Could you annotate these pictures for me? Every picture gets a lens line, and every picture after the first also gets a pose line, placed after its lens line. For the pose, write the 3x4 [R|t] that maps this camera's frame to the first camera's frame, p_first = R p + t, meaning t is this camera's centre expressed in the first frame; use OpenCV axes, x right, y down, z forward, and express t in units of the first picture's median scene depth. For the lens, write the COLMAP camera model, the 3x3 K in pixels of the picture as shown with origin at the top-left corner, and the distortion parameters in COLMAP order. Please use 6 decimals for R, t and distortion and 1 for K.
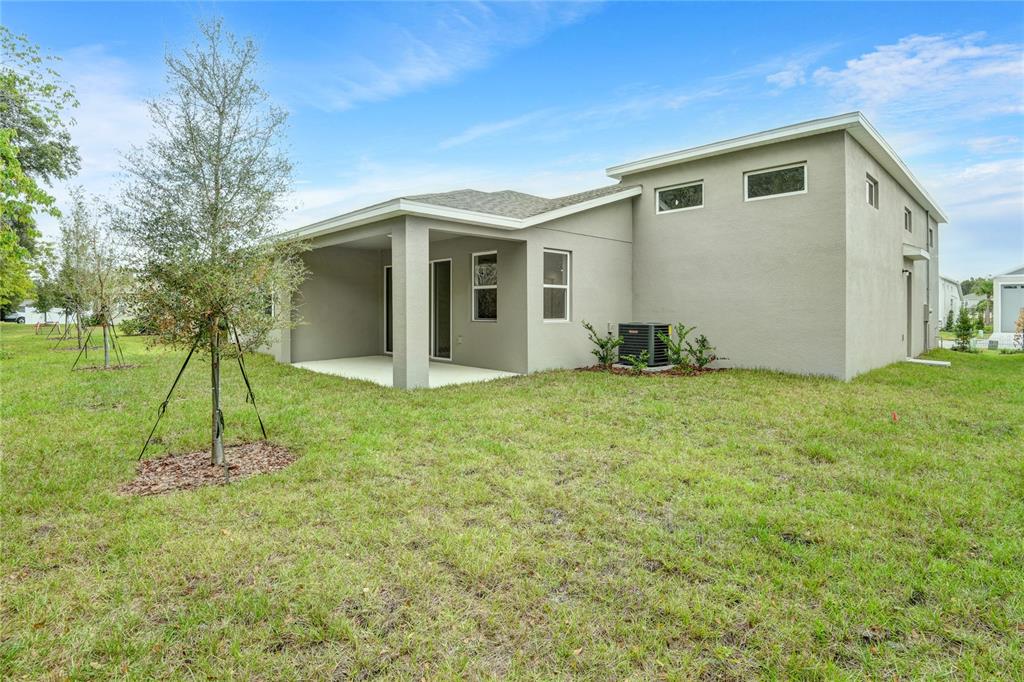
lens RADIAL K [[516.6, 0, 512.6], [0, 516.6, 317.5], [0, 0, 1]] dist [-0.026383, 0.000062]
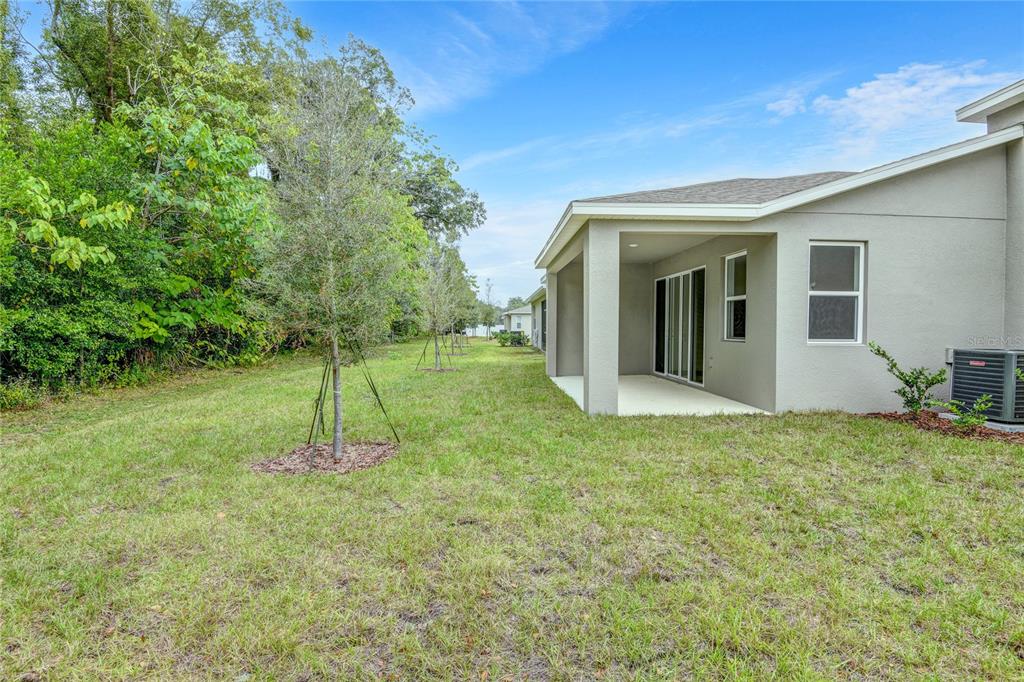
lens RADIAL K [[505.0, 0, 513.9], [0, 505.0, 337.5], [0, 0, 1]] dist [-0.000259, -0.000028]
pose [[0.746474, 0.018928, -0.665145, 0.218310], [-0.016531, 0.999814, 0.009899, 0.000310], [0.665209, 0.003606, 0.746648, 0.197386]]
